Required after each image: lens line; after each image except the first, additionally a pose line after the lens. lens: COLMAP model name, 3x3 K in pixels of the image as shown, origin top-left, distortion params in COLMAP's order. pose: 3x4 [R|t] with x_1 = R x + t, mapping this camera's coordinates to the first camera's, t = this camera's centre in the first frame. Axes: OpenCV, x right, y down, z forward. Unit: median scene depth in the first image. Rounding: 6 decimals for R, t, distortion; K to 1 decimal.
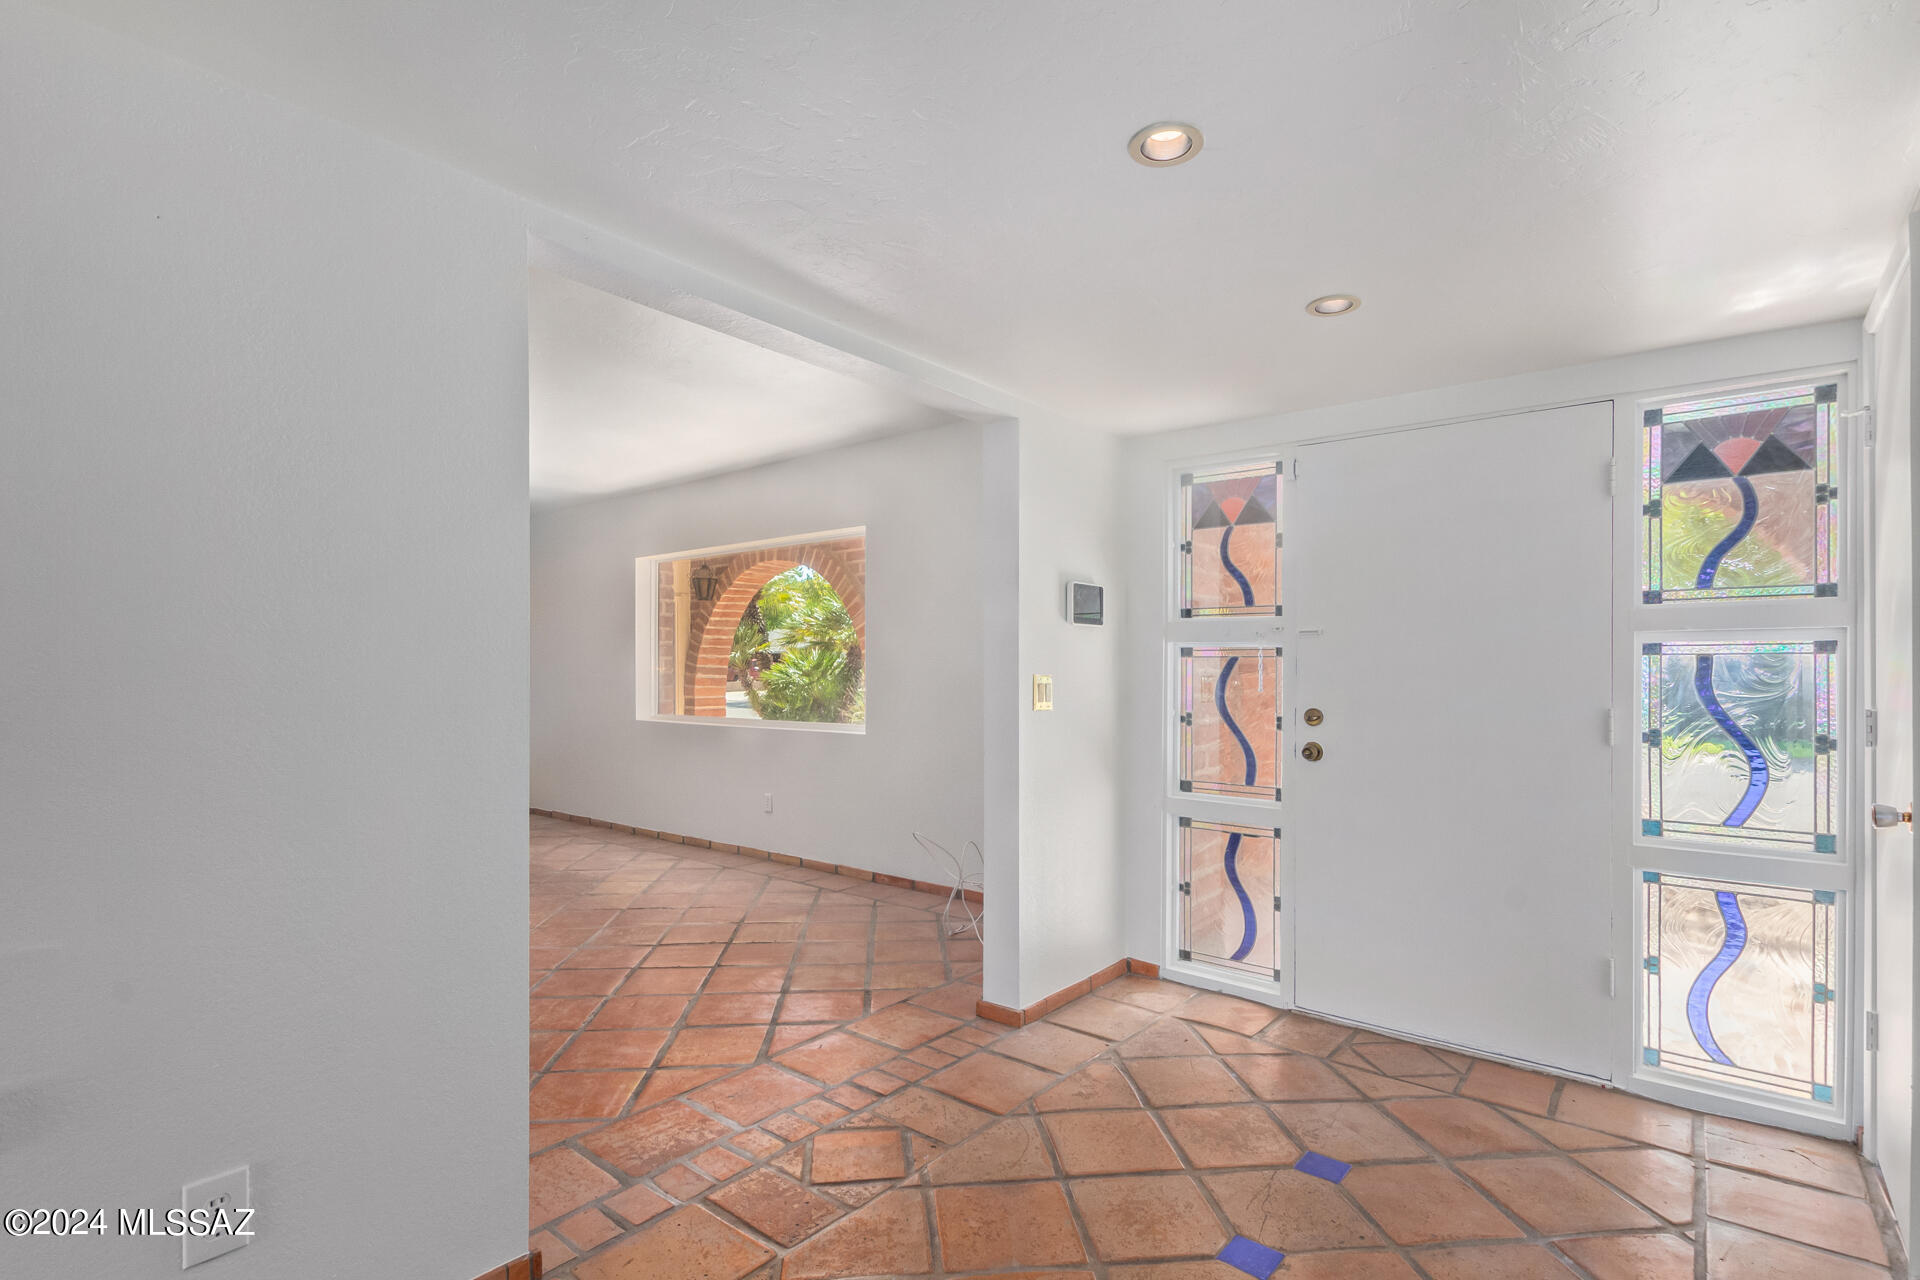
lens RADIAL K [[912.9, 0, 975.5], [0, 912.9, 671.1], [0, 0, 1]] dist [0.004433, -0.001421]
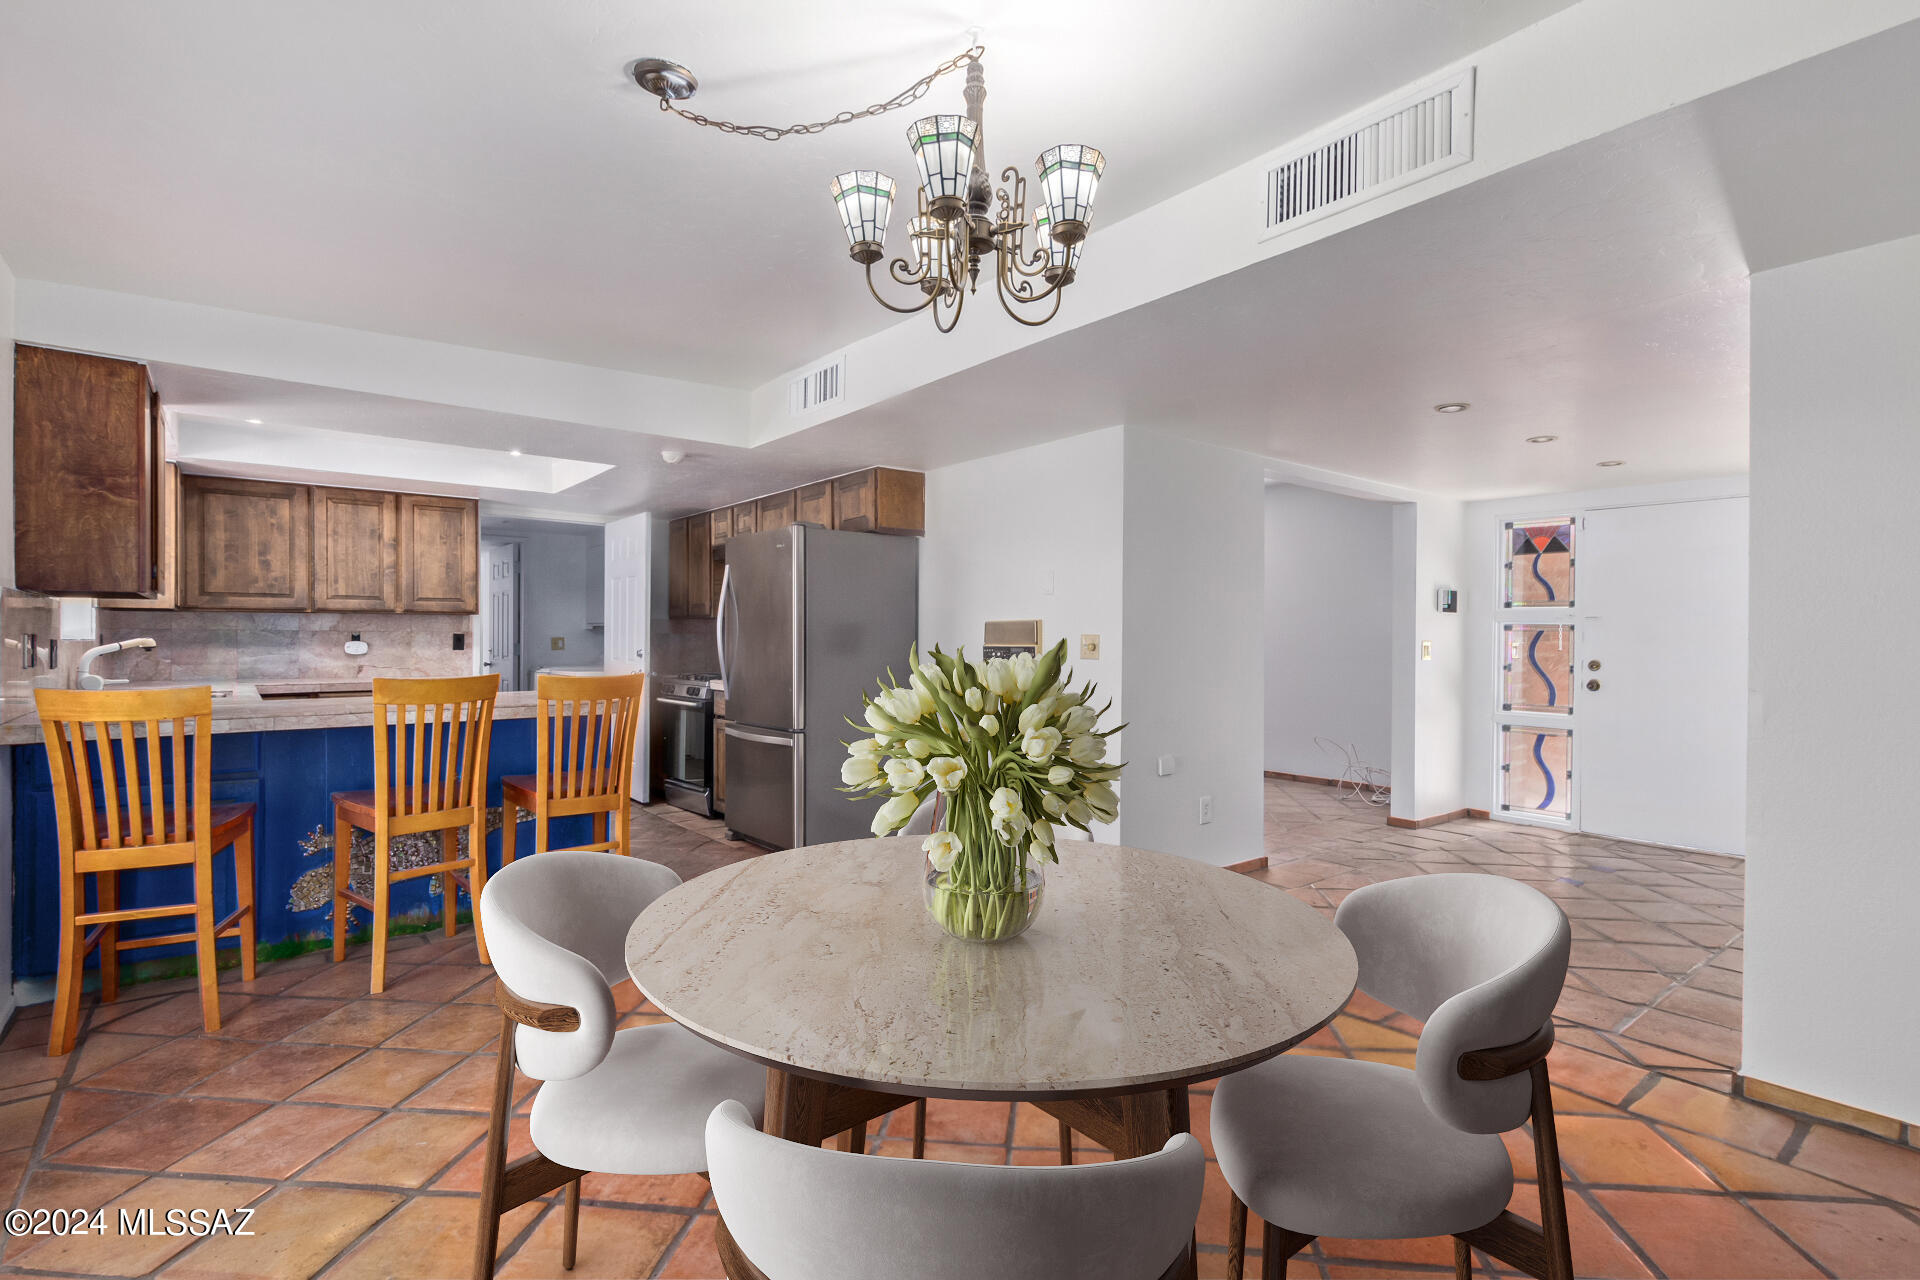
lens RADIAL K [[912.9, 0, 966.6], [0, 912.9, 648.3], [0, 0, 1]] dist [0.004433, -0.001421]
pose [[0.972869, 0.003222, -0.231334, -0.368626], [-0.000526, 0.999931, 0.011714, -0.002430], [0.231355, -0.011275, 0.972804, -0.917618]]
